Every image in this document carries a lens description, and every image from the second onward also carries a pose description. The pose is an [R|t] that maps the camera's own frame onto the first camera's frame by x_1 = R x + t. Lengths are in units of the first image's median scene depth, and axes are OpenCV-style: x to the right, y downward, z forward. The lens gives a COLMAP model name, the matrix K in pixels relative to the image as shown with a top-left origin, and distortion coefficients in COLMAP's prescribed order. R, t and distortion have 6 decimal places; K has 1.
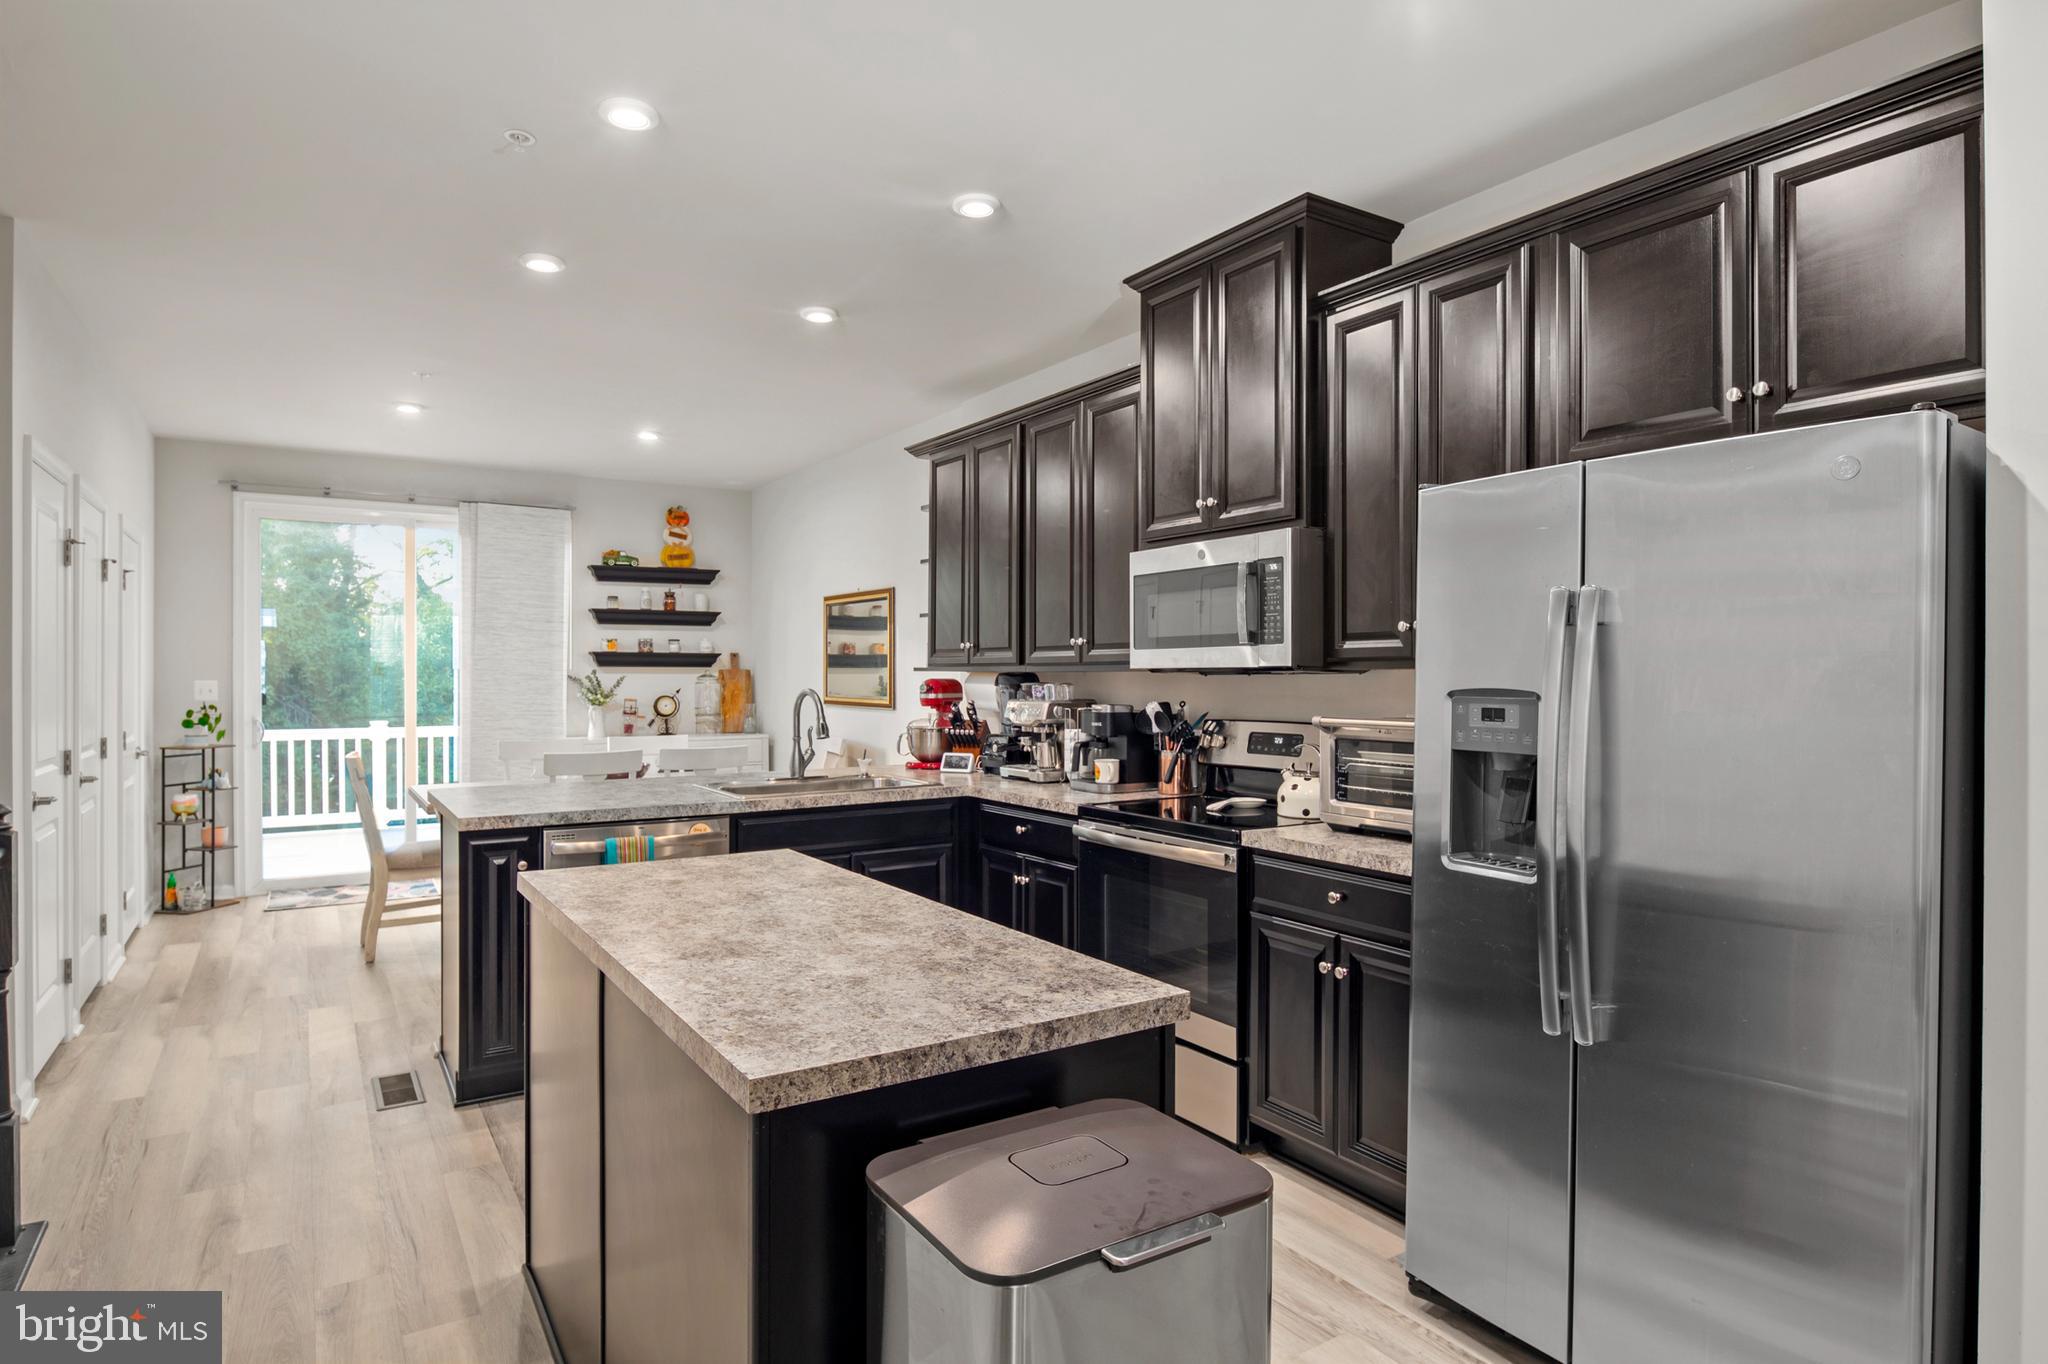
lens RADIAL K [[1119.1, 0, 1028.0], [0, 1119.1, 682.1], [0, 0, 1]] dist [-0.008156, -0.002471]
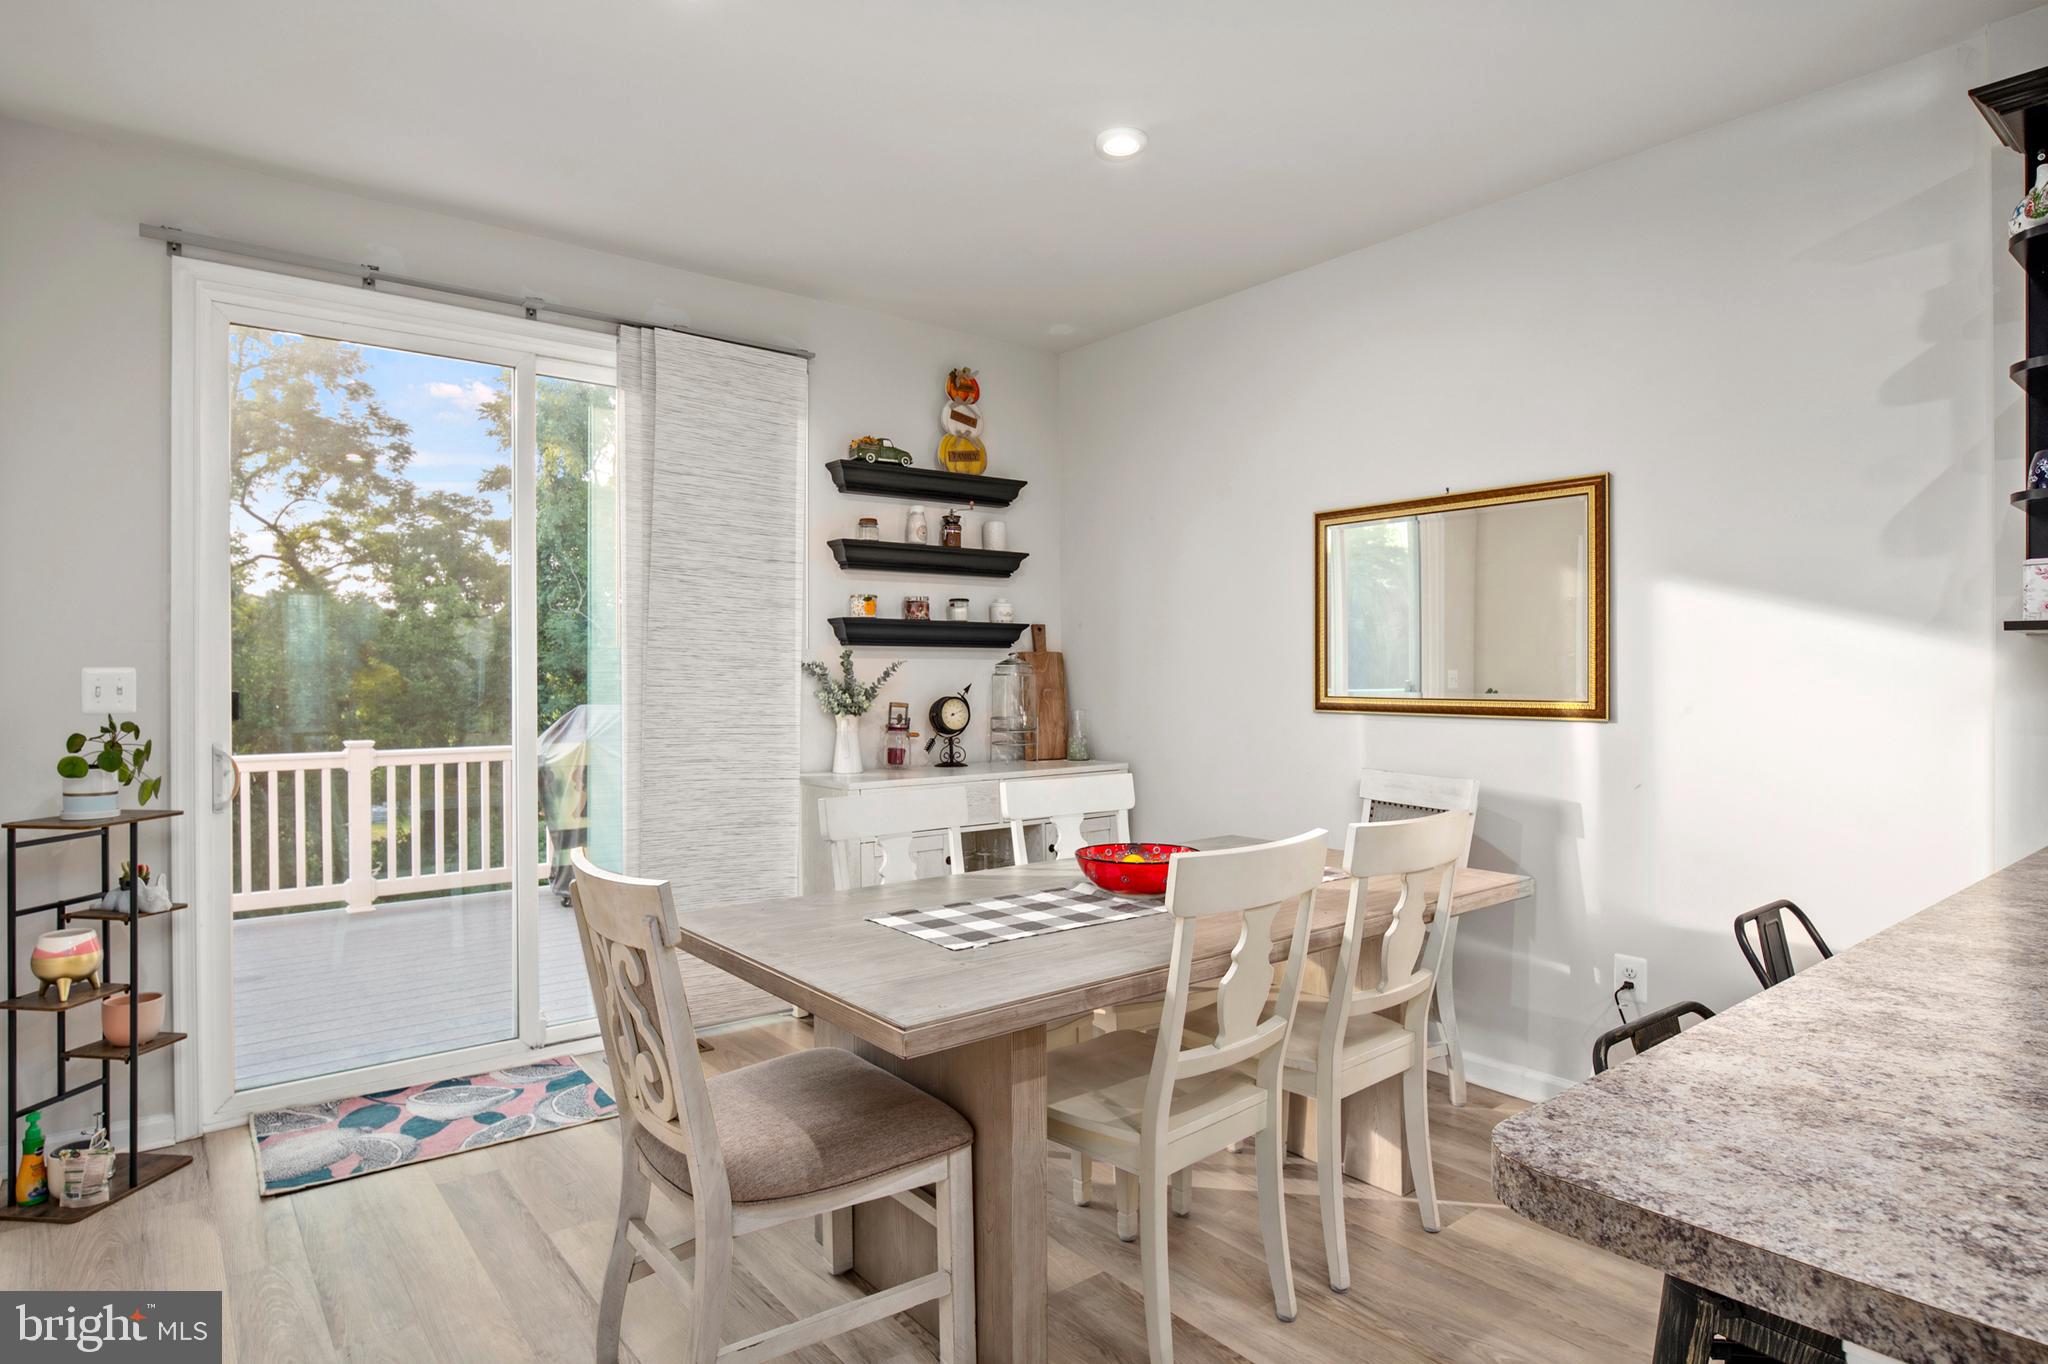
lens RADIAL K [[1119.1, 0, 1019.9], [0, 1119.1, 678.5], [0, 0, 1]] dist [-0.008156, -0.002471]
pose [[0.996130, -0.004941, 0.087755, -0.358549], [0.005397, 0.999973, -0.004960, 0.006296], [-0.087728, 0.005415, 0.996130, 0.453352]]
